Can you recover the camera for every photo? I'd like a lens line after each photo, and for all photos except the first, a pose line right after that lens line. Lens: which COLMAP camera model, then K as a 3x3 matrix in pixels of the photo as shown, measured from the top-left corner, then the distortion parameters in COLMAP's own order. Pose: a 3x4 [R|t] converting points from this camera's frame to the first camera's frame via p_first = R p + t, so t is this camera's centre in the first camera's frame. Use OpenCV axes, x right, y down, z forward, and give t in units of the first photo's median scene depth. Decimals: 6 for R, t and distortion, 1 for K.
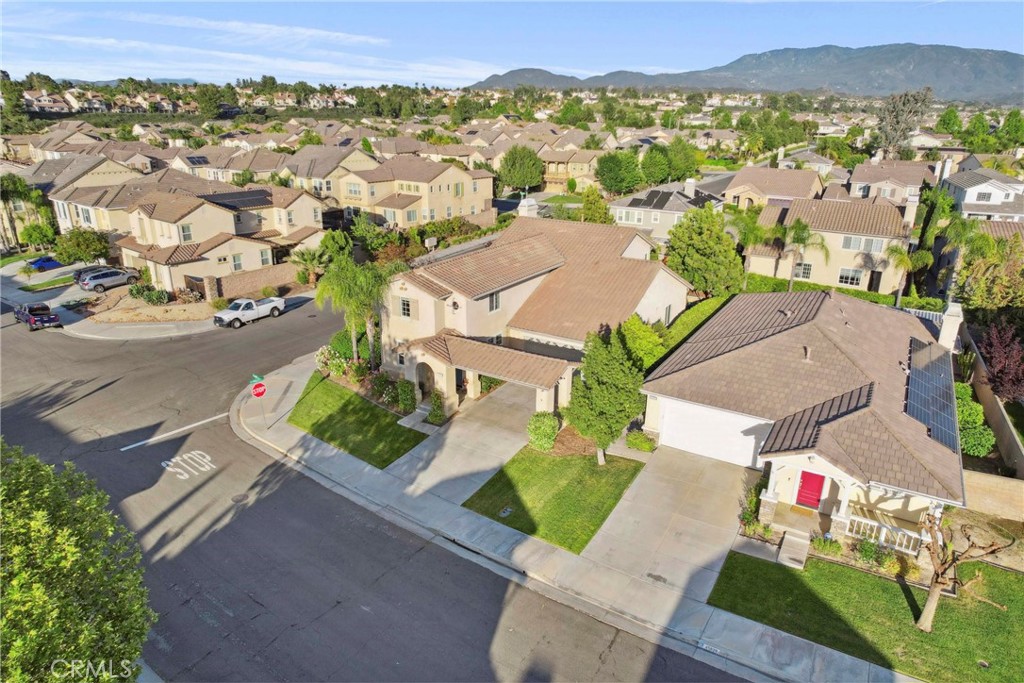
lens RADIAL K [[654.3, 0, 516.5], [0, 654.3, 341.8], [0, 0, 1]] dist [-0.081399, 0.076673]
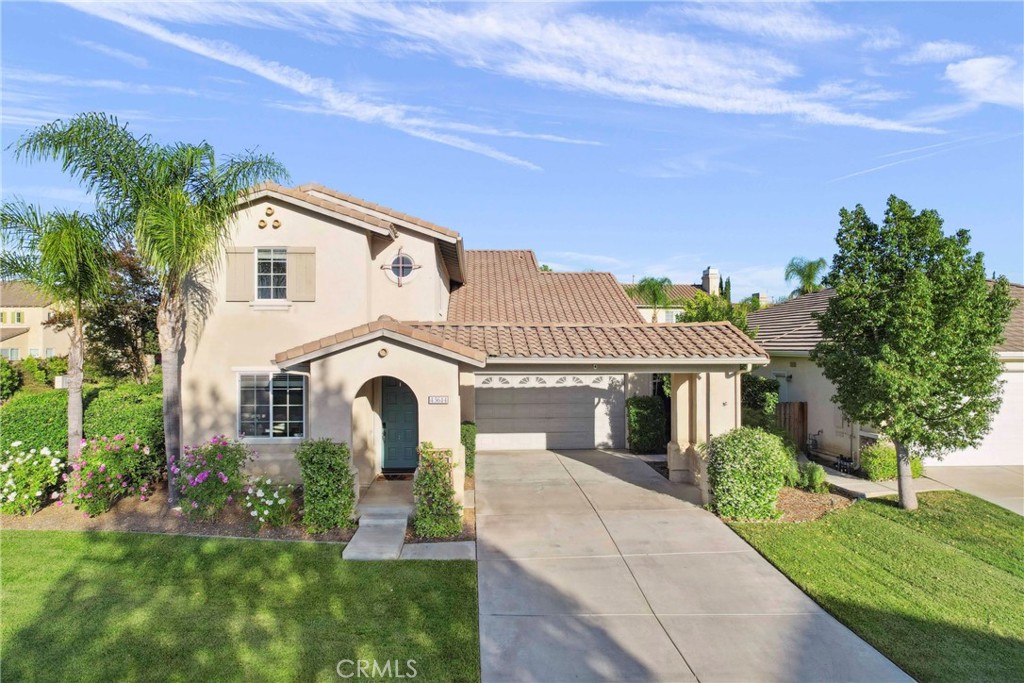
lens RADIAL K [[654.3, 0, 516.5], [0, 654.3, 341.8], [0, 0, 1]] dist [-0.081399, 0.076673]
pose [[0.816475, -0.007525, 0.577331, -0.212520], [0.201449, 0.940792, -0.272631, 0.093041], [-0.541097, 0.338900, 0.769650, 0.492298]]
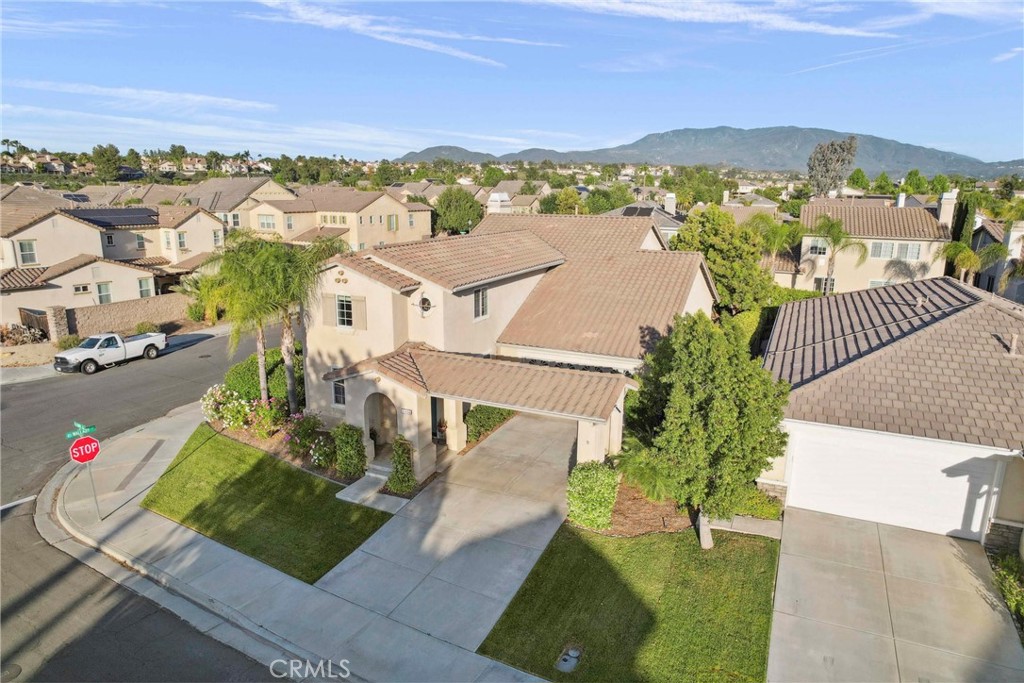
lens RADIAL K [[654.3, 0, 516.5], [0, 654.3, 341.8], [0, 0, 1]] dist [-0.081399, 0.076673]
pose [[0.992406, -0.028545, 0.119649, -0.062695], [0.041413, 0.993452, -0.106483, 0.039575], [-0.115825, 0.110630, 0.987089, 0.279019]]
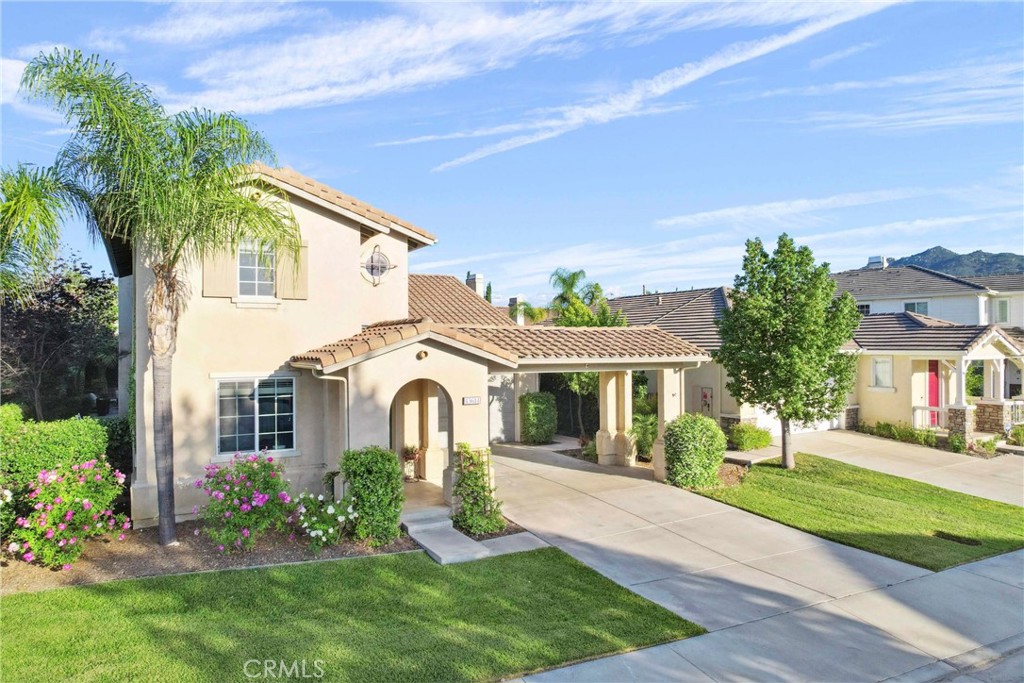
lens RADIAL K [[654.3, 0, 516.5], [0, 654.3, 341.8], [0, 0, 1]] dist [-0.081399, 0.076673]
pose [[0.468059, -0.007942, 0.883661, -0.316996], [0.302300, 0.941070, -0.151665, 0.060212], [-0.830383, 0.338119, 0.442877, 0.577930]]
